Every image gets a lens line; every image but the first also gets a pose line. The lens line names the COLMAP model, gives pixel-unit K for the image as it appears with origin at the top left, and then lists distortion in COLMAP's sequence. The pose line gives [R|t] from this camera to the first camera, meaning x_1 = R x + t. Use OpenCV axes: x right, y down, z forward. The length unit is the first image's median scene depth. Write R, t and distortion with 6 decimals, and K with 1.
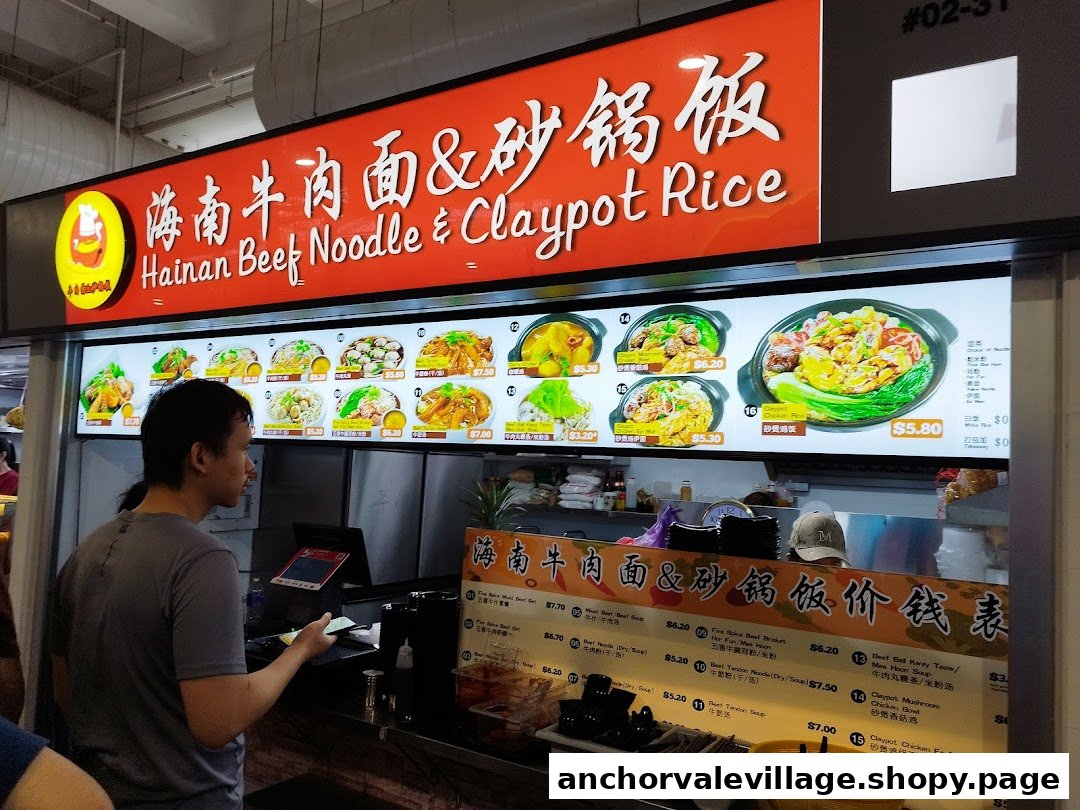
lens RADIAL K [[782.6, 0, 521.6], [0, 782.6, 410.5], [0, 0, 1]] dist [0.013236, -0.005055]
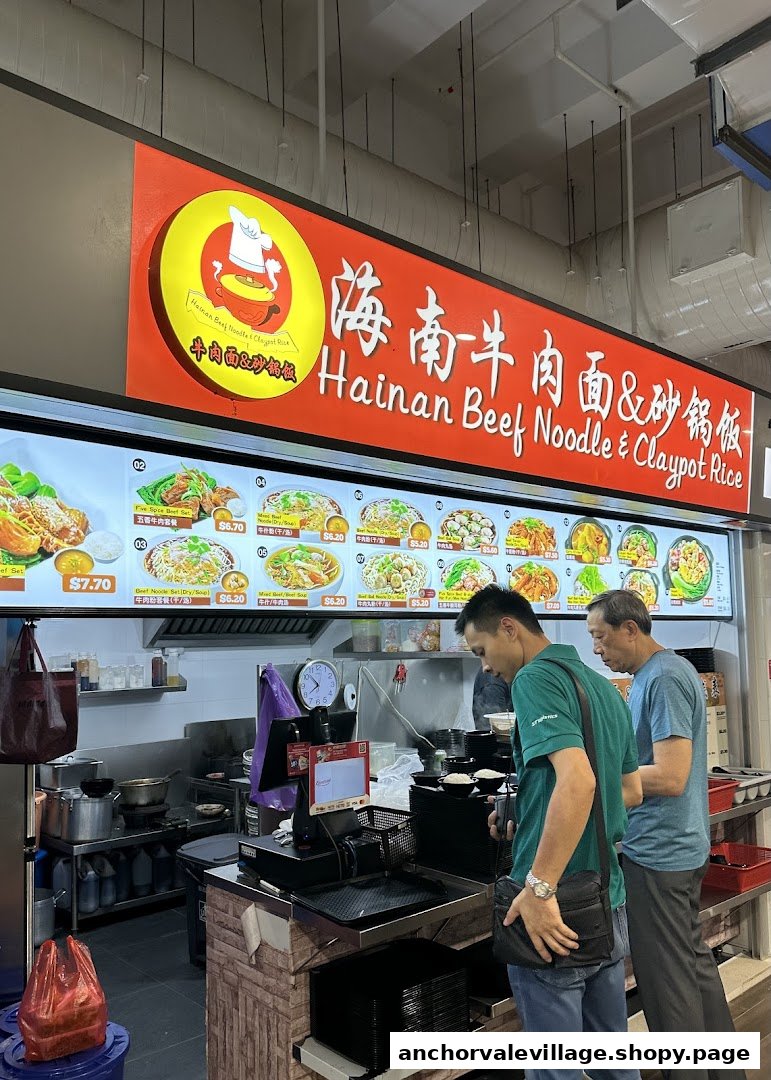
lens RADIAL K [[836.2, 0, 332.4], [0, 836.2, 584.3], [0, 0, 1]] dist [0.225362, -0.514475]
pose [[0.292909, 0.016852, 0.955992, -1.696532], [-0.032803, 0.999433, -0.007567, 0.021287], [-0.955578, -0.029143, 0.293295, 1.114654]]
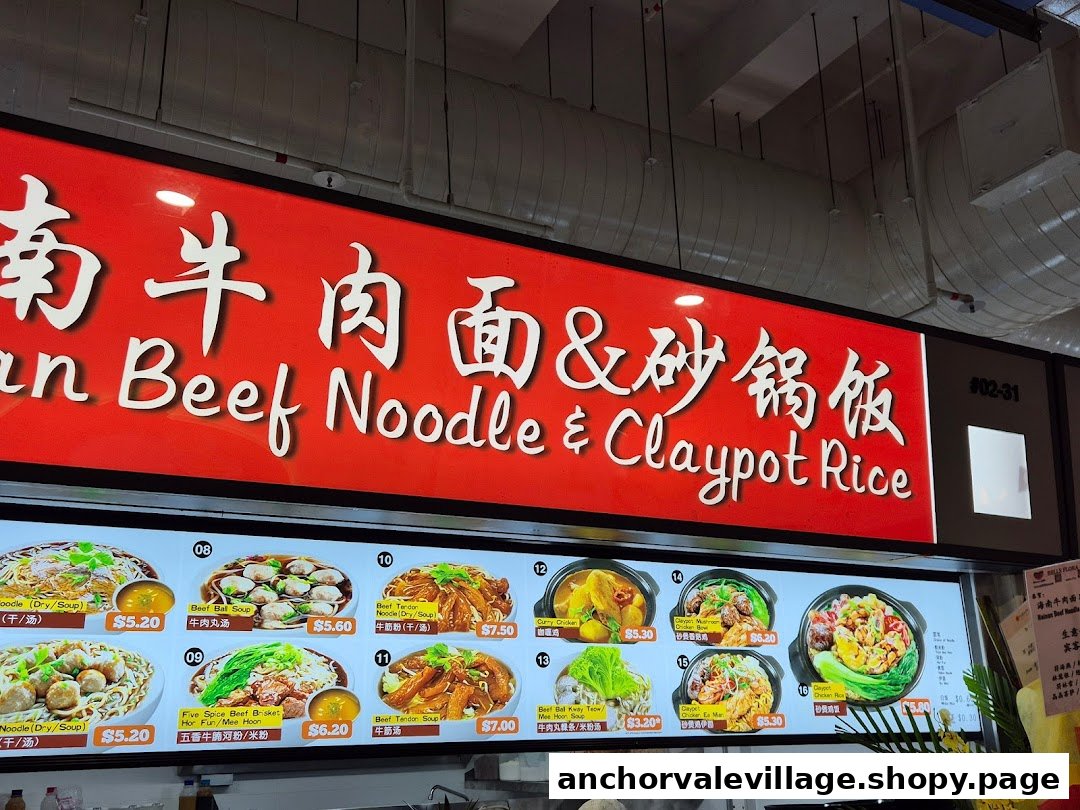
lens RADIAL K [[1053.5, 0, 540.0], [0, 1053.5, 405.0], [0, 0, 1]] dist [0.071746, -0.025607]
pose [[0.486152, 0.209880, 0.848296, -1.027417], [-0.014604, 0.972546, -0.232252, -0.031389], [-0.873752, 0.100521, 0.475870, 0.599734]]
